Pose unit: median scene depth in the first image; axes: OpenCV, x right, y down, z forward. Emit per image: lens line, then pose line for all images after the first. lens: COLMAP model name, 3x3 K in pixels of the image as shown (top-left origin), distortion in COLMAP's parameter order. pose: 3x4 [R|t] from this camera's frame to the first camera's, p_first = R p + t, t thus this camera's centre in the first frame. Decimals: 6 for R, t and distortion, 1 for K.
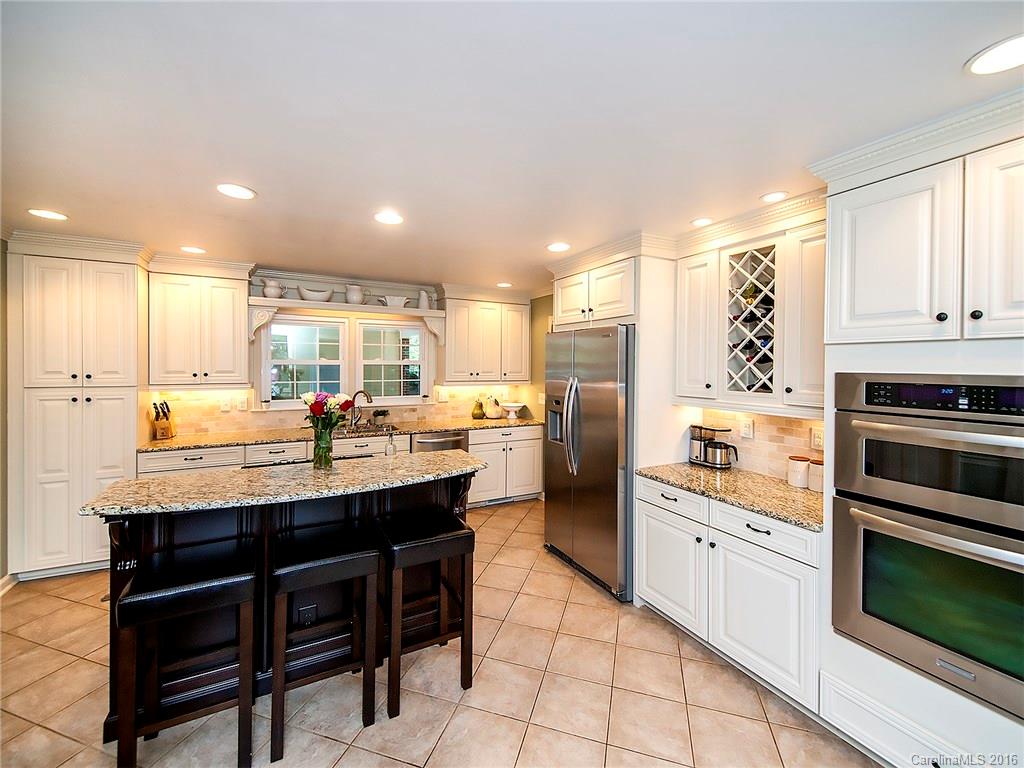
lens RADIAL K [[427.2, 0, 510.3], [0, 427.2, 374.8], [0, 0, 1]] dist [0.025623, -0.012528]
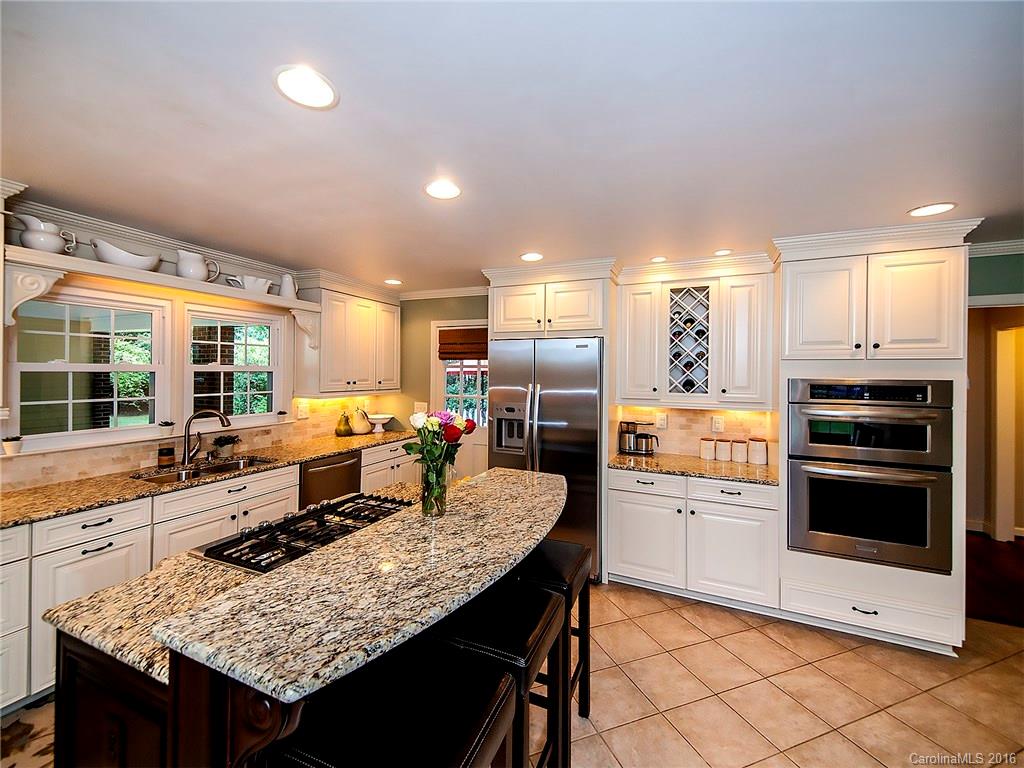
lens RADIAL K [[419.3, 0, 507.9], [0, 419.3, 379.0], [0, 0, 1]] dist [0.028498, -0.011455]
pose [[0.788264, -0.009602, 0.615263, -0.522025], [0.011848, 0.999930, 0.000426, -0.008593], [-0.615224, 0.006954, 0.788322, 0.238304]]
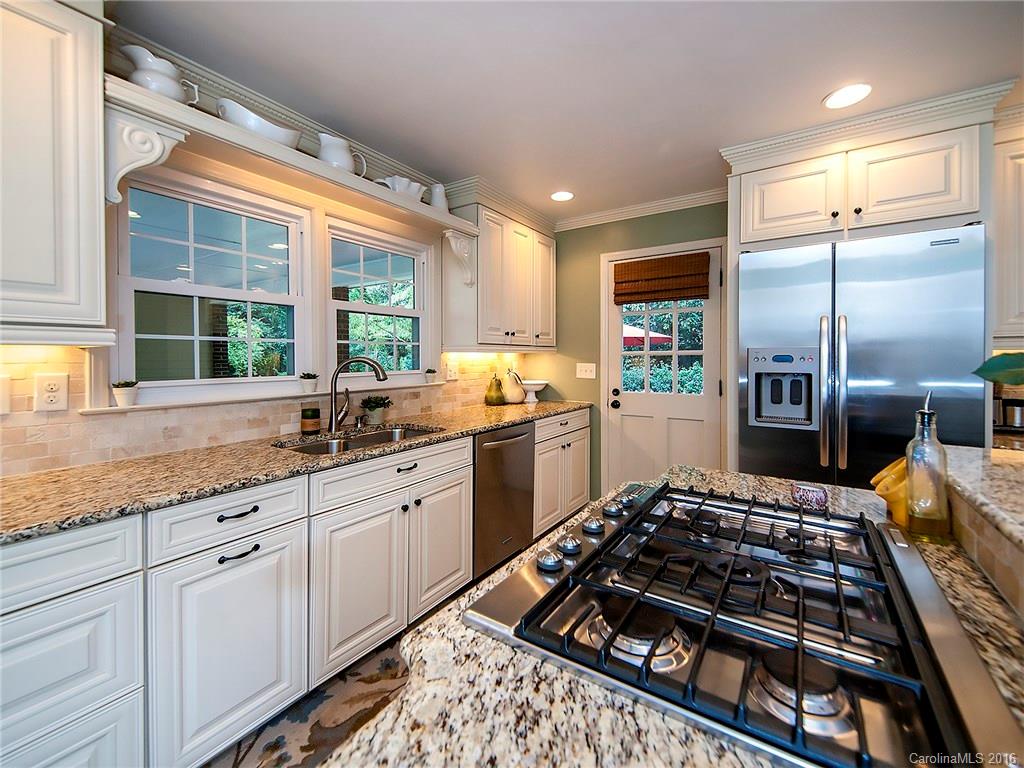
lens RADIAL K [[434.6, 0, 507.7], [0, 434.6, 368.7], [0, 0, 1]] dist [0.029027, -0.014504]
pose [[0.883507, -0.023783, 0.467814, -0.583112], [0.022871, 0.999709, 0.007630, 0.068170], [-0.467860, 0.003958, 0.883794, 0.644124]]
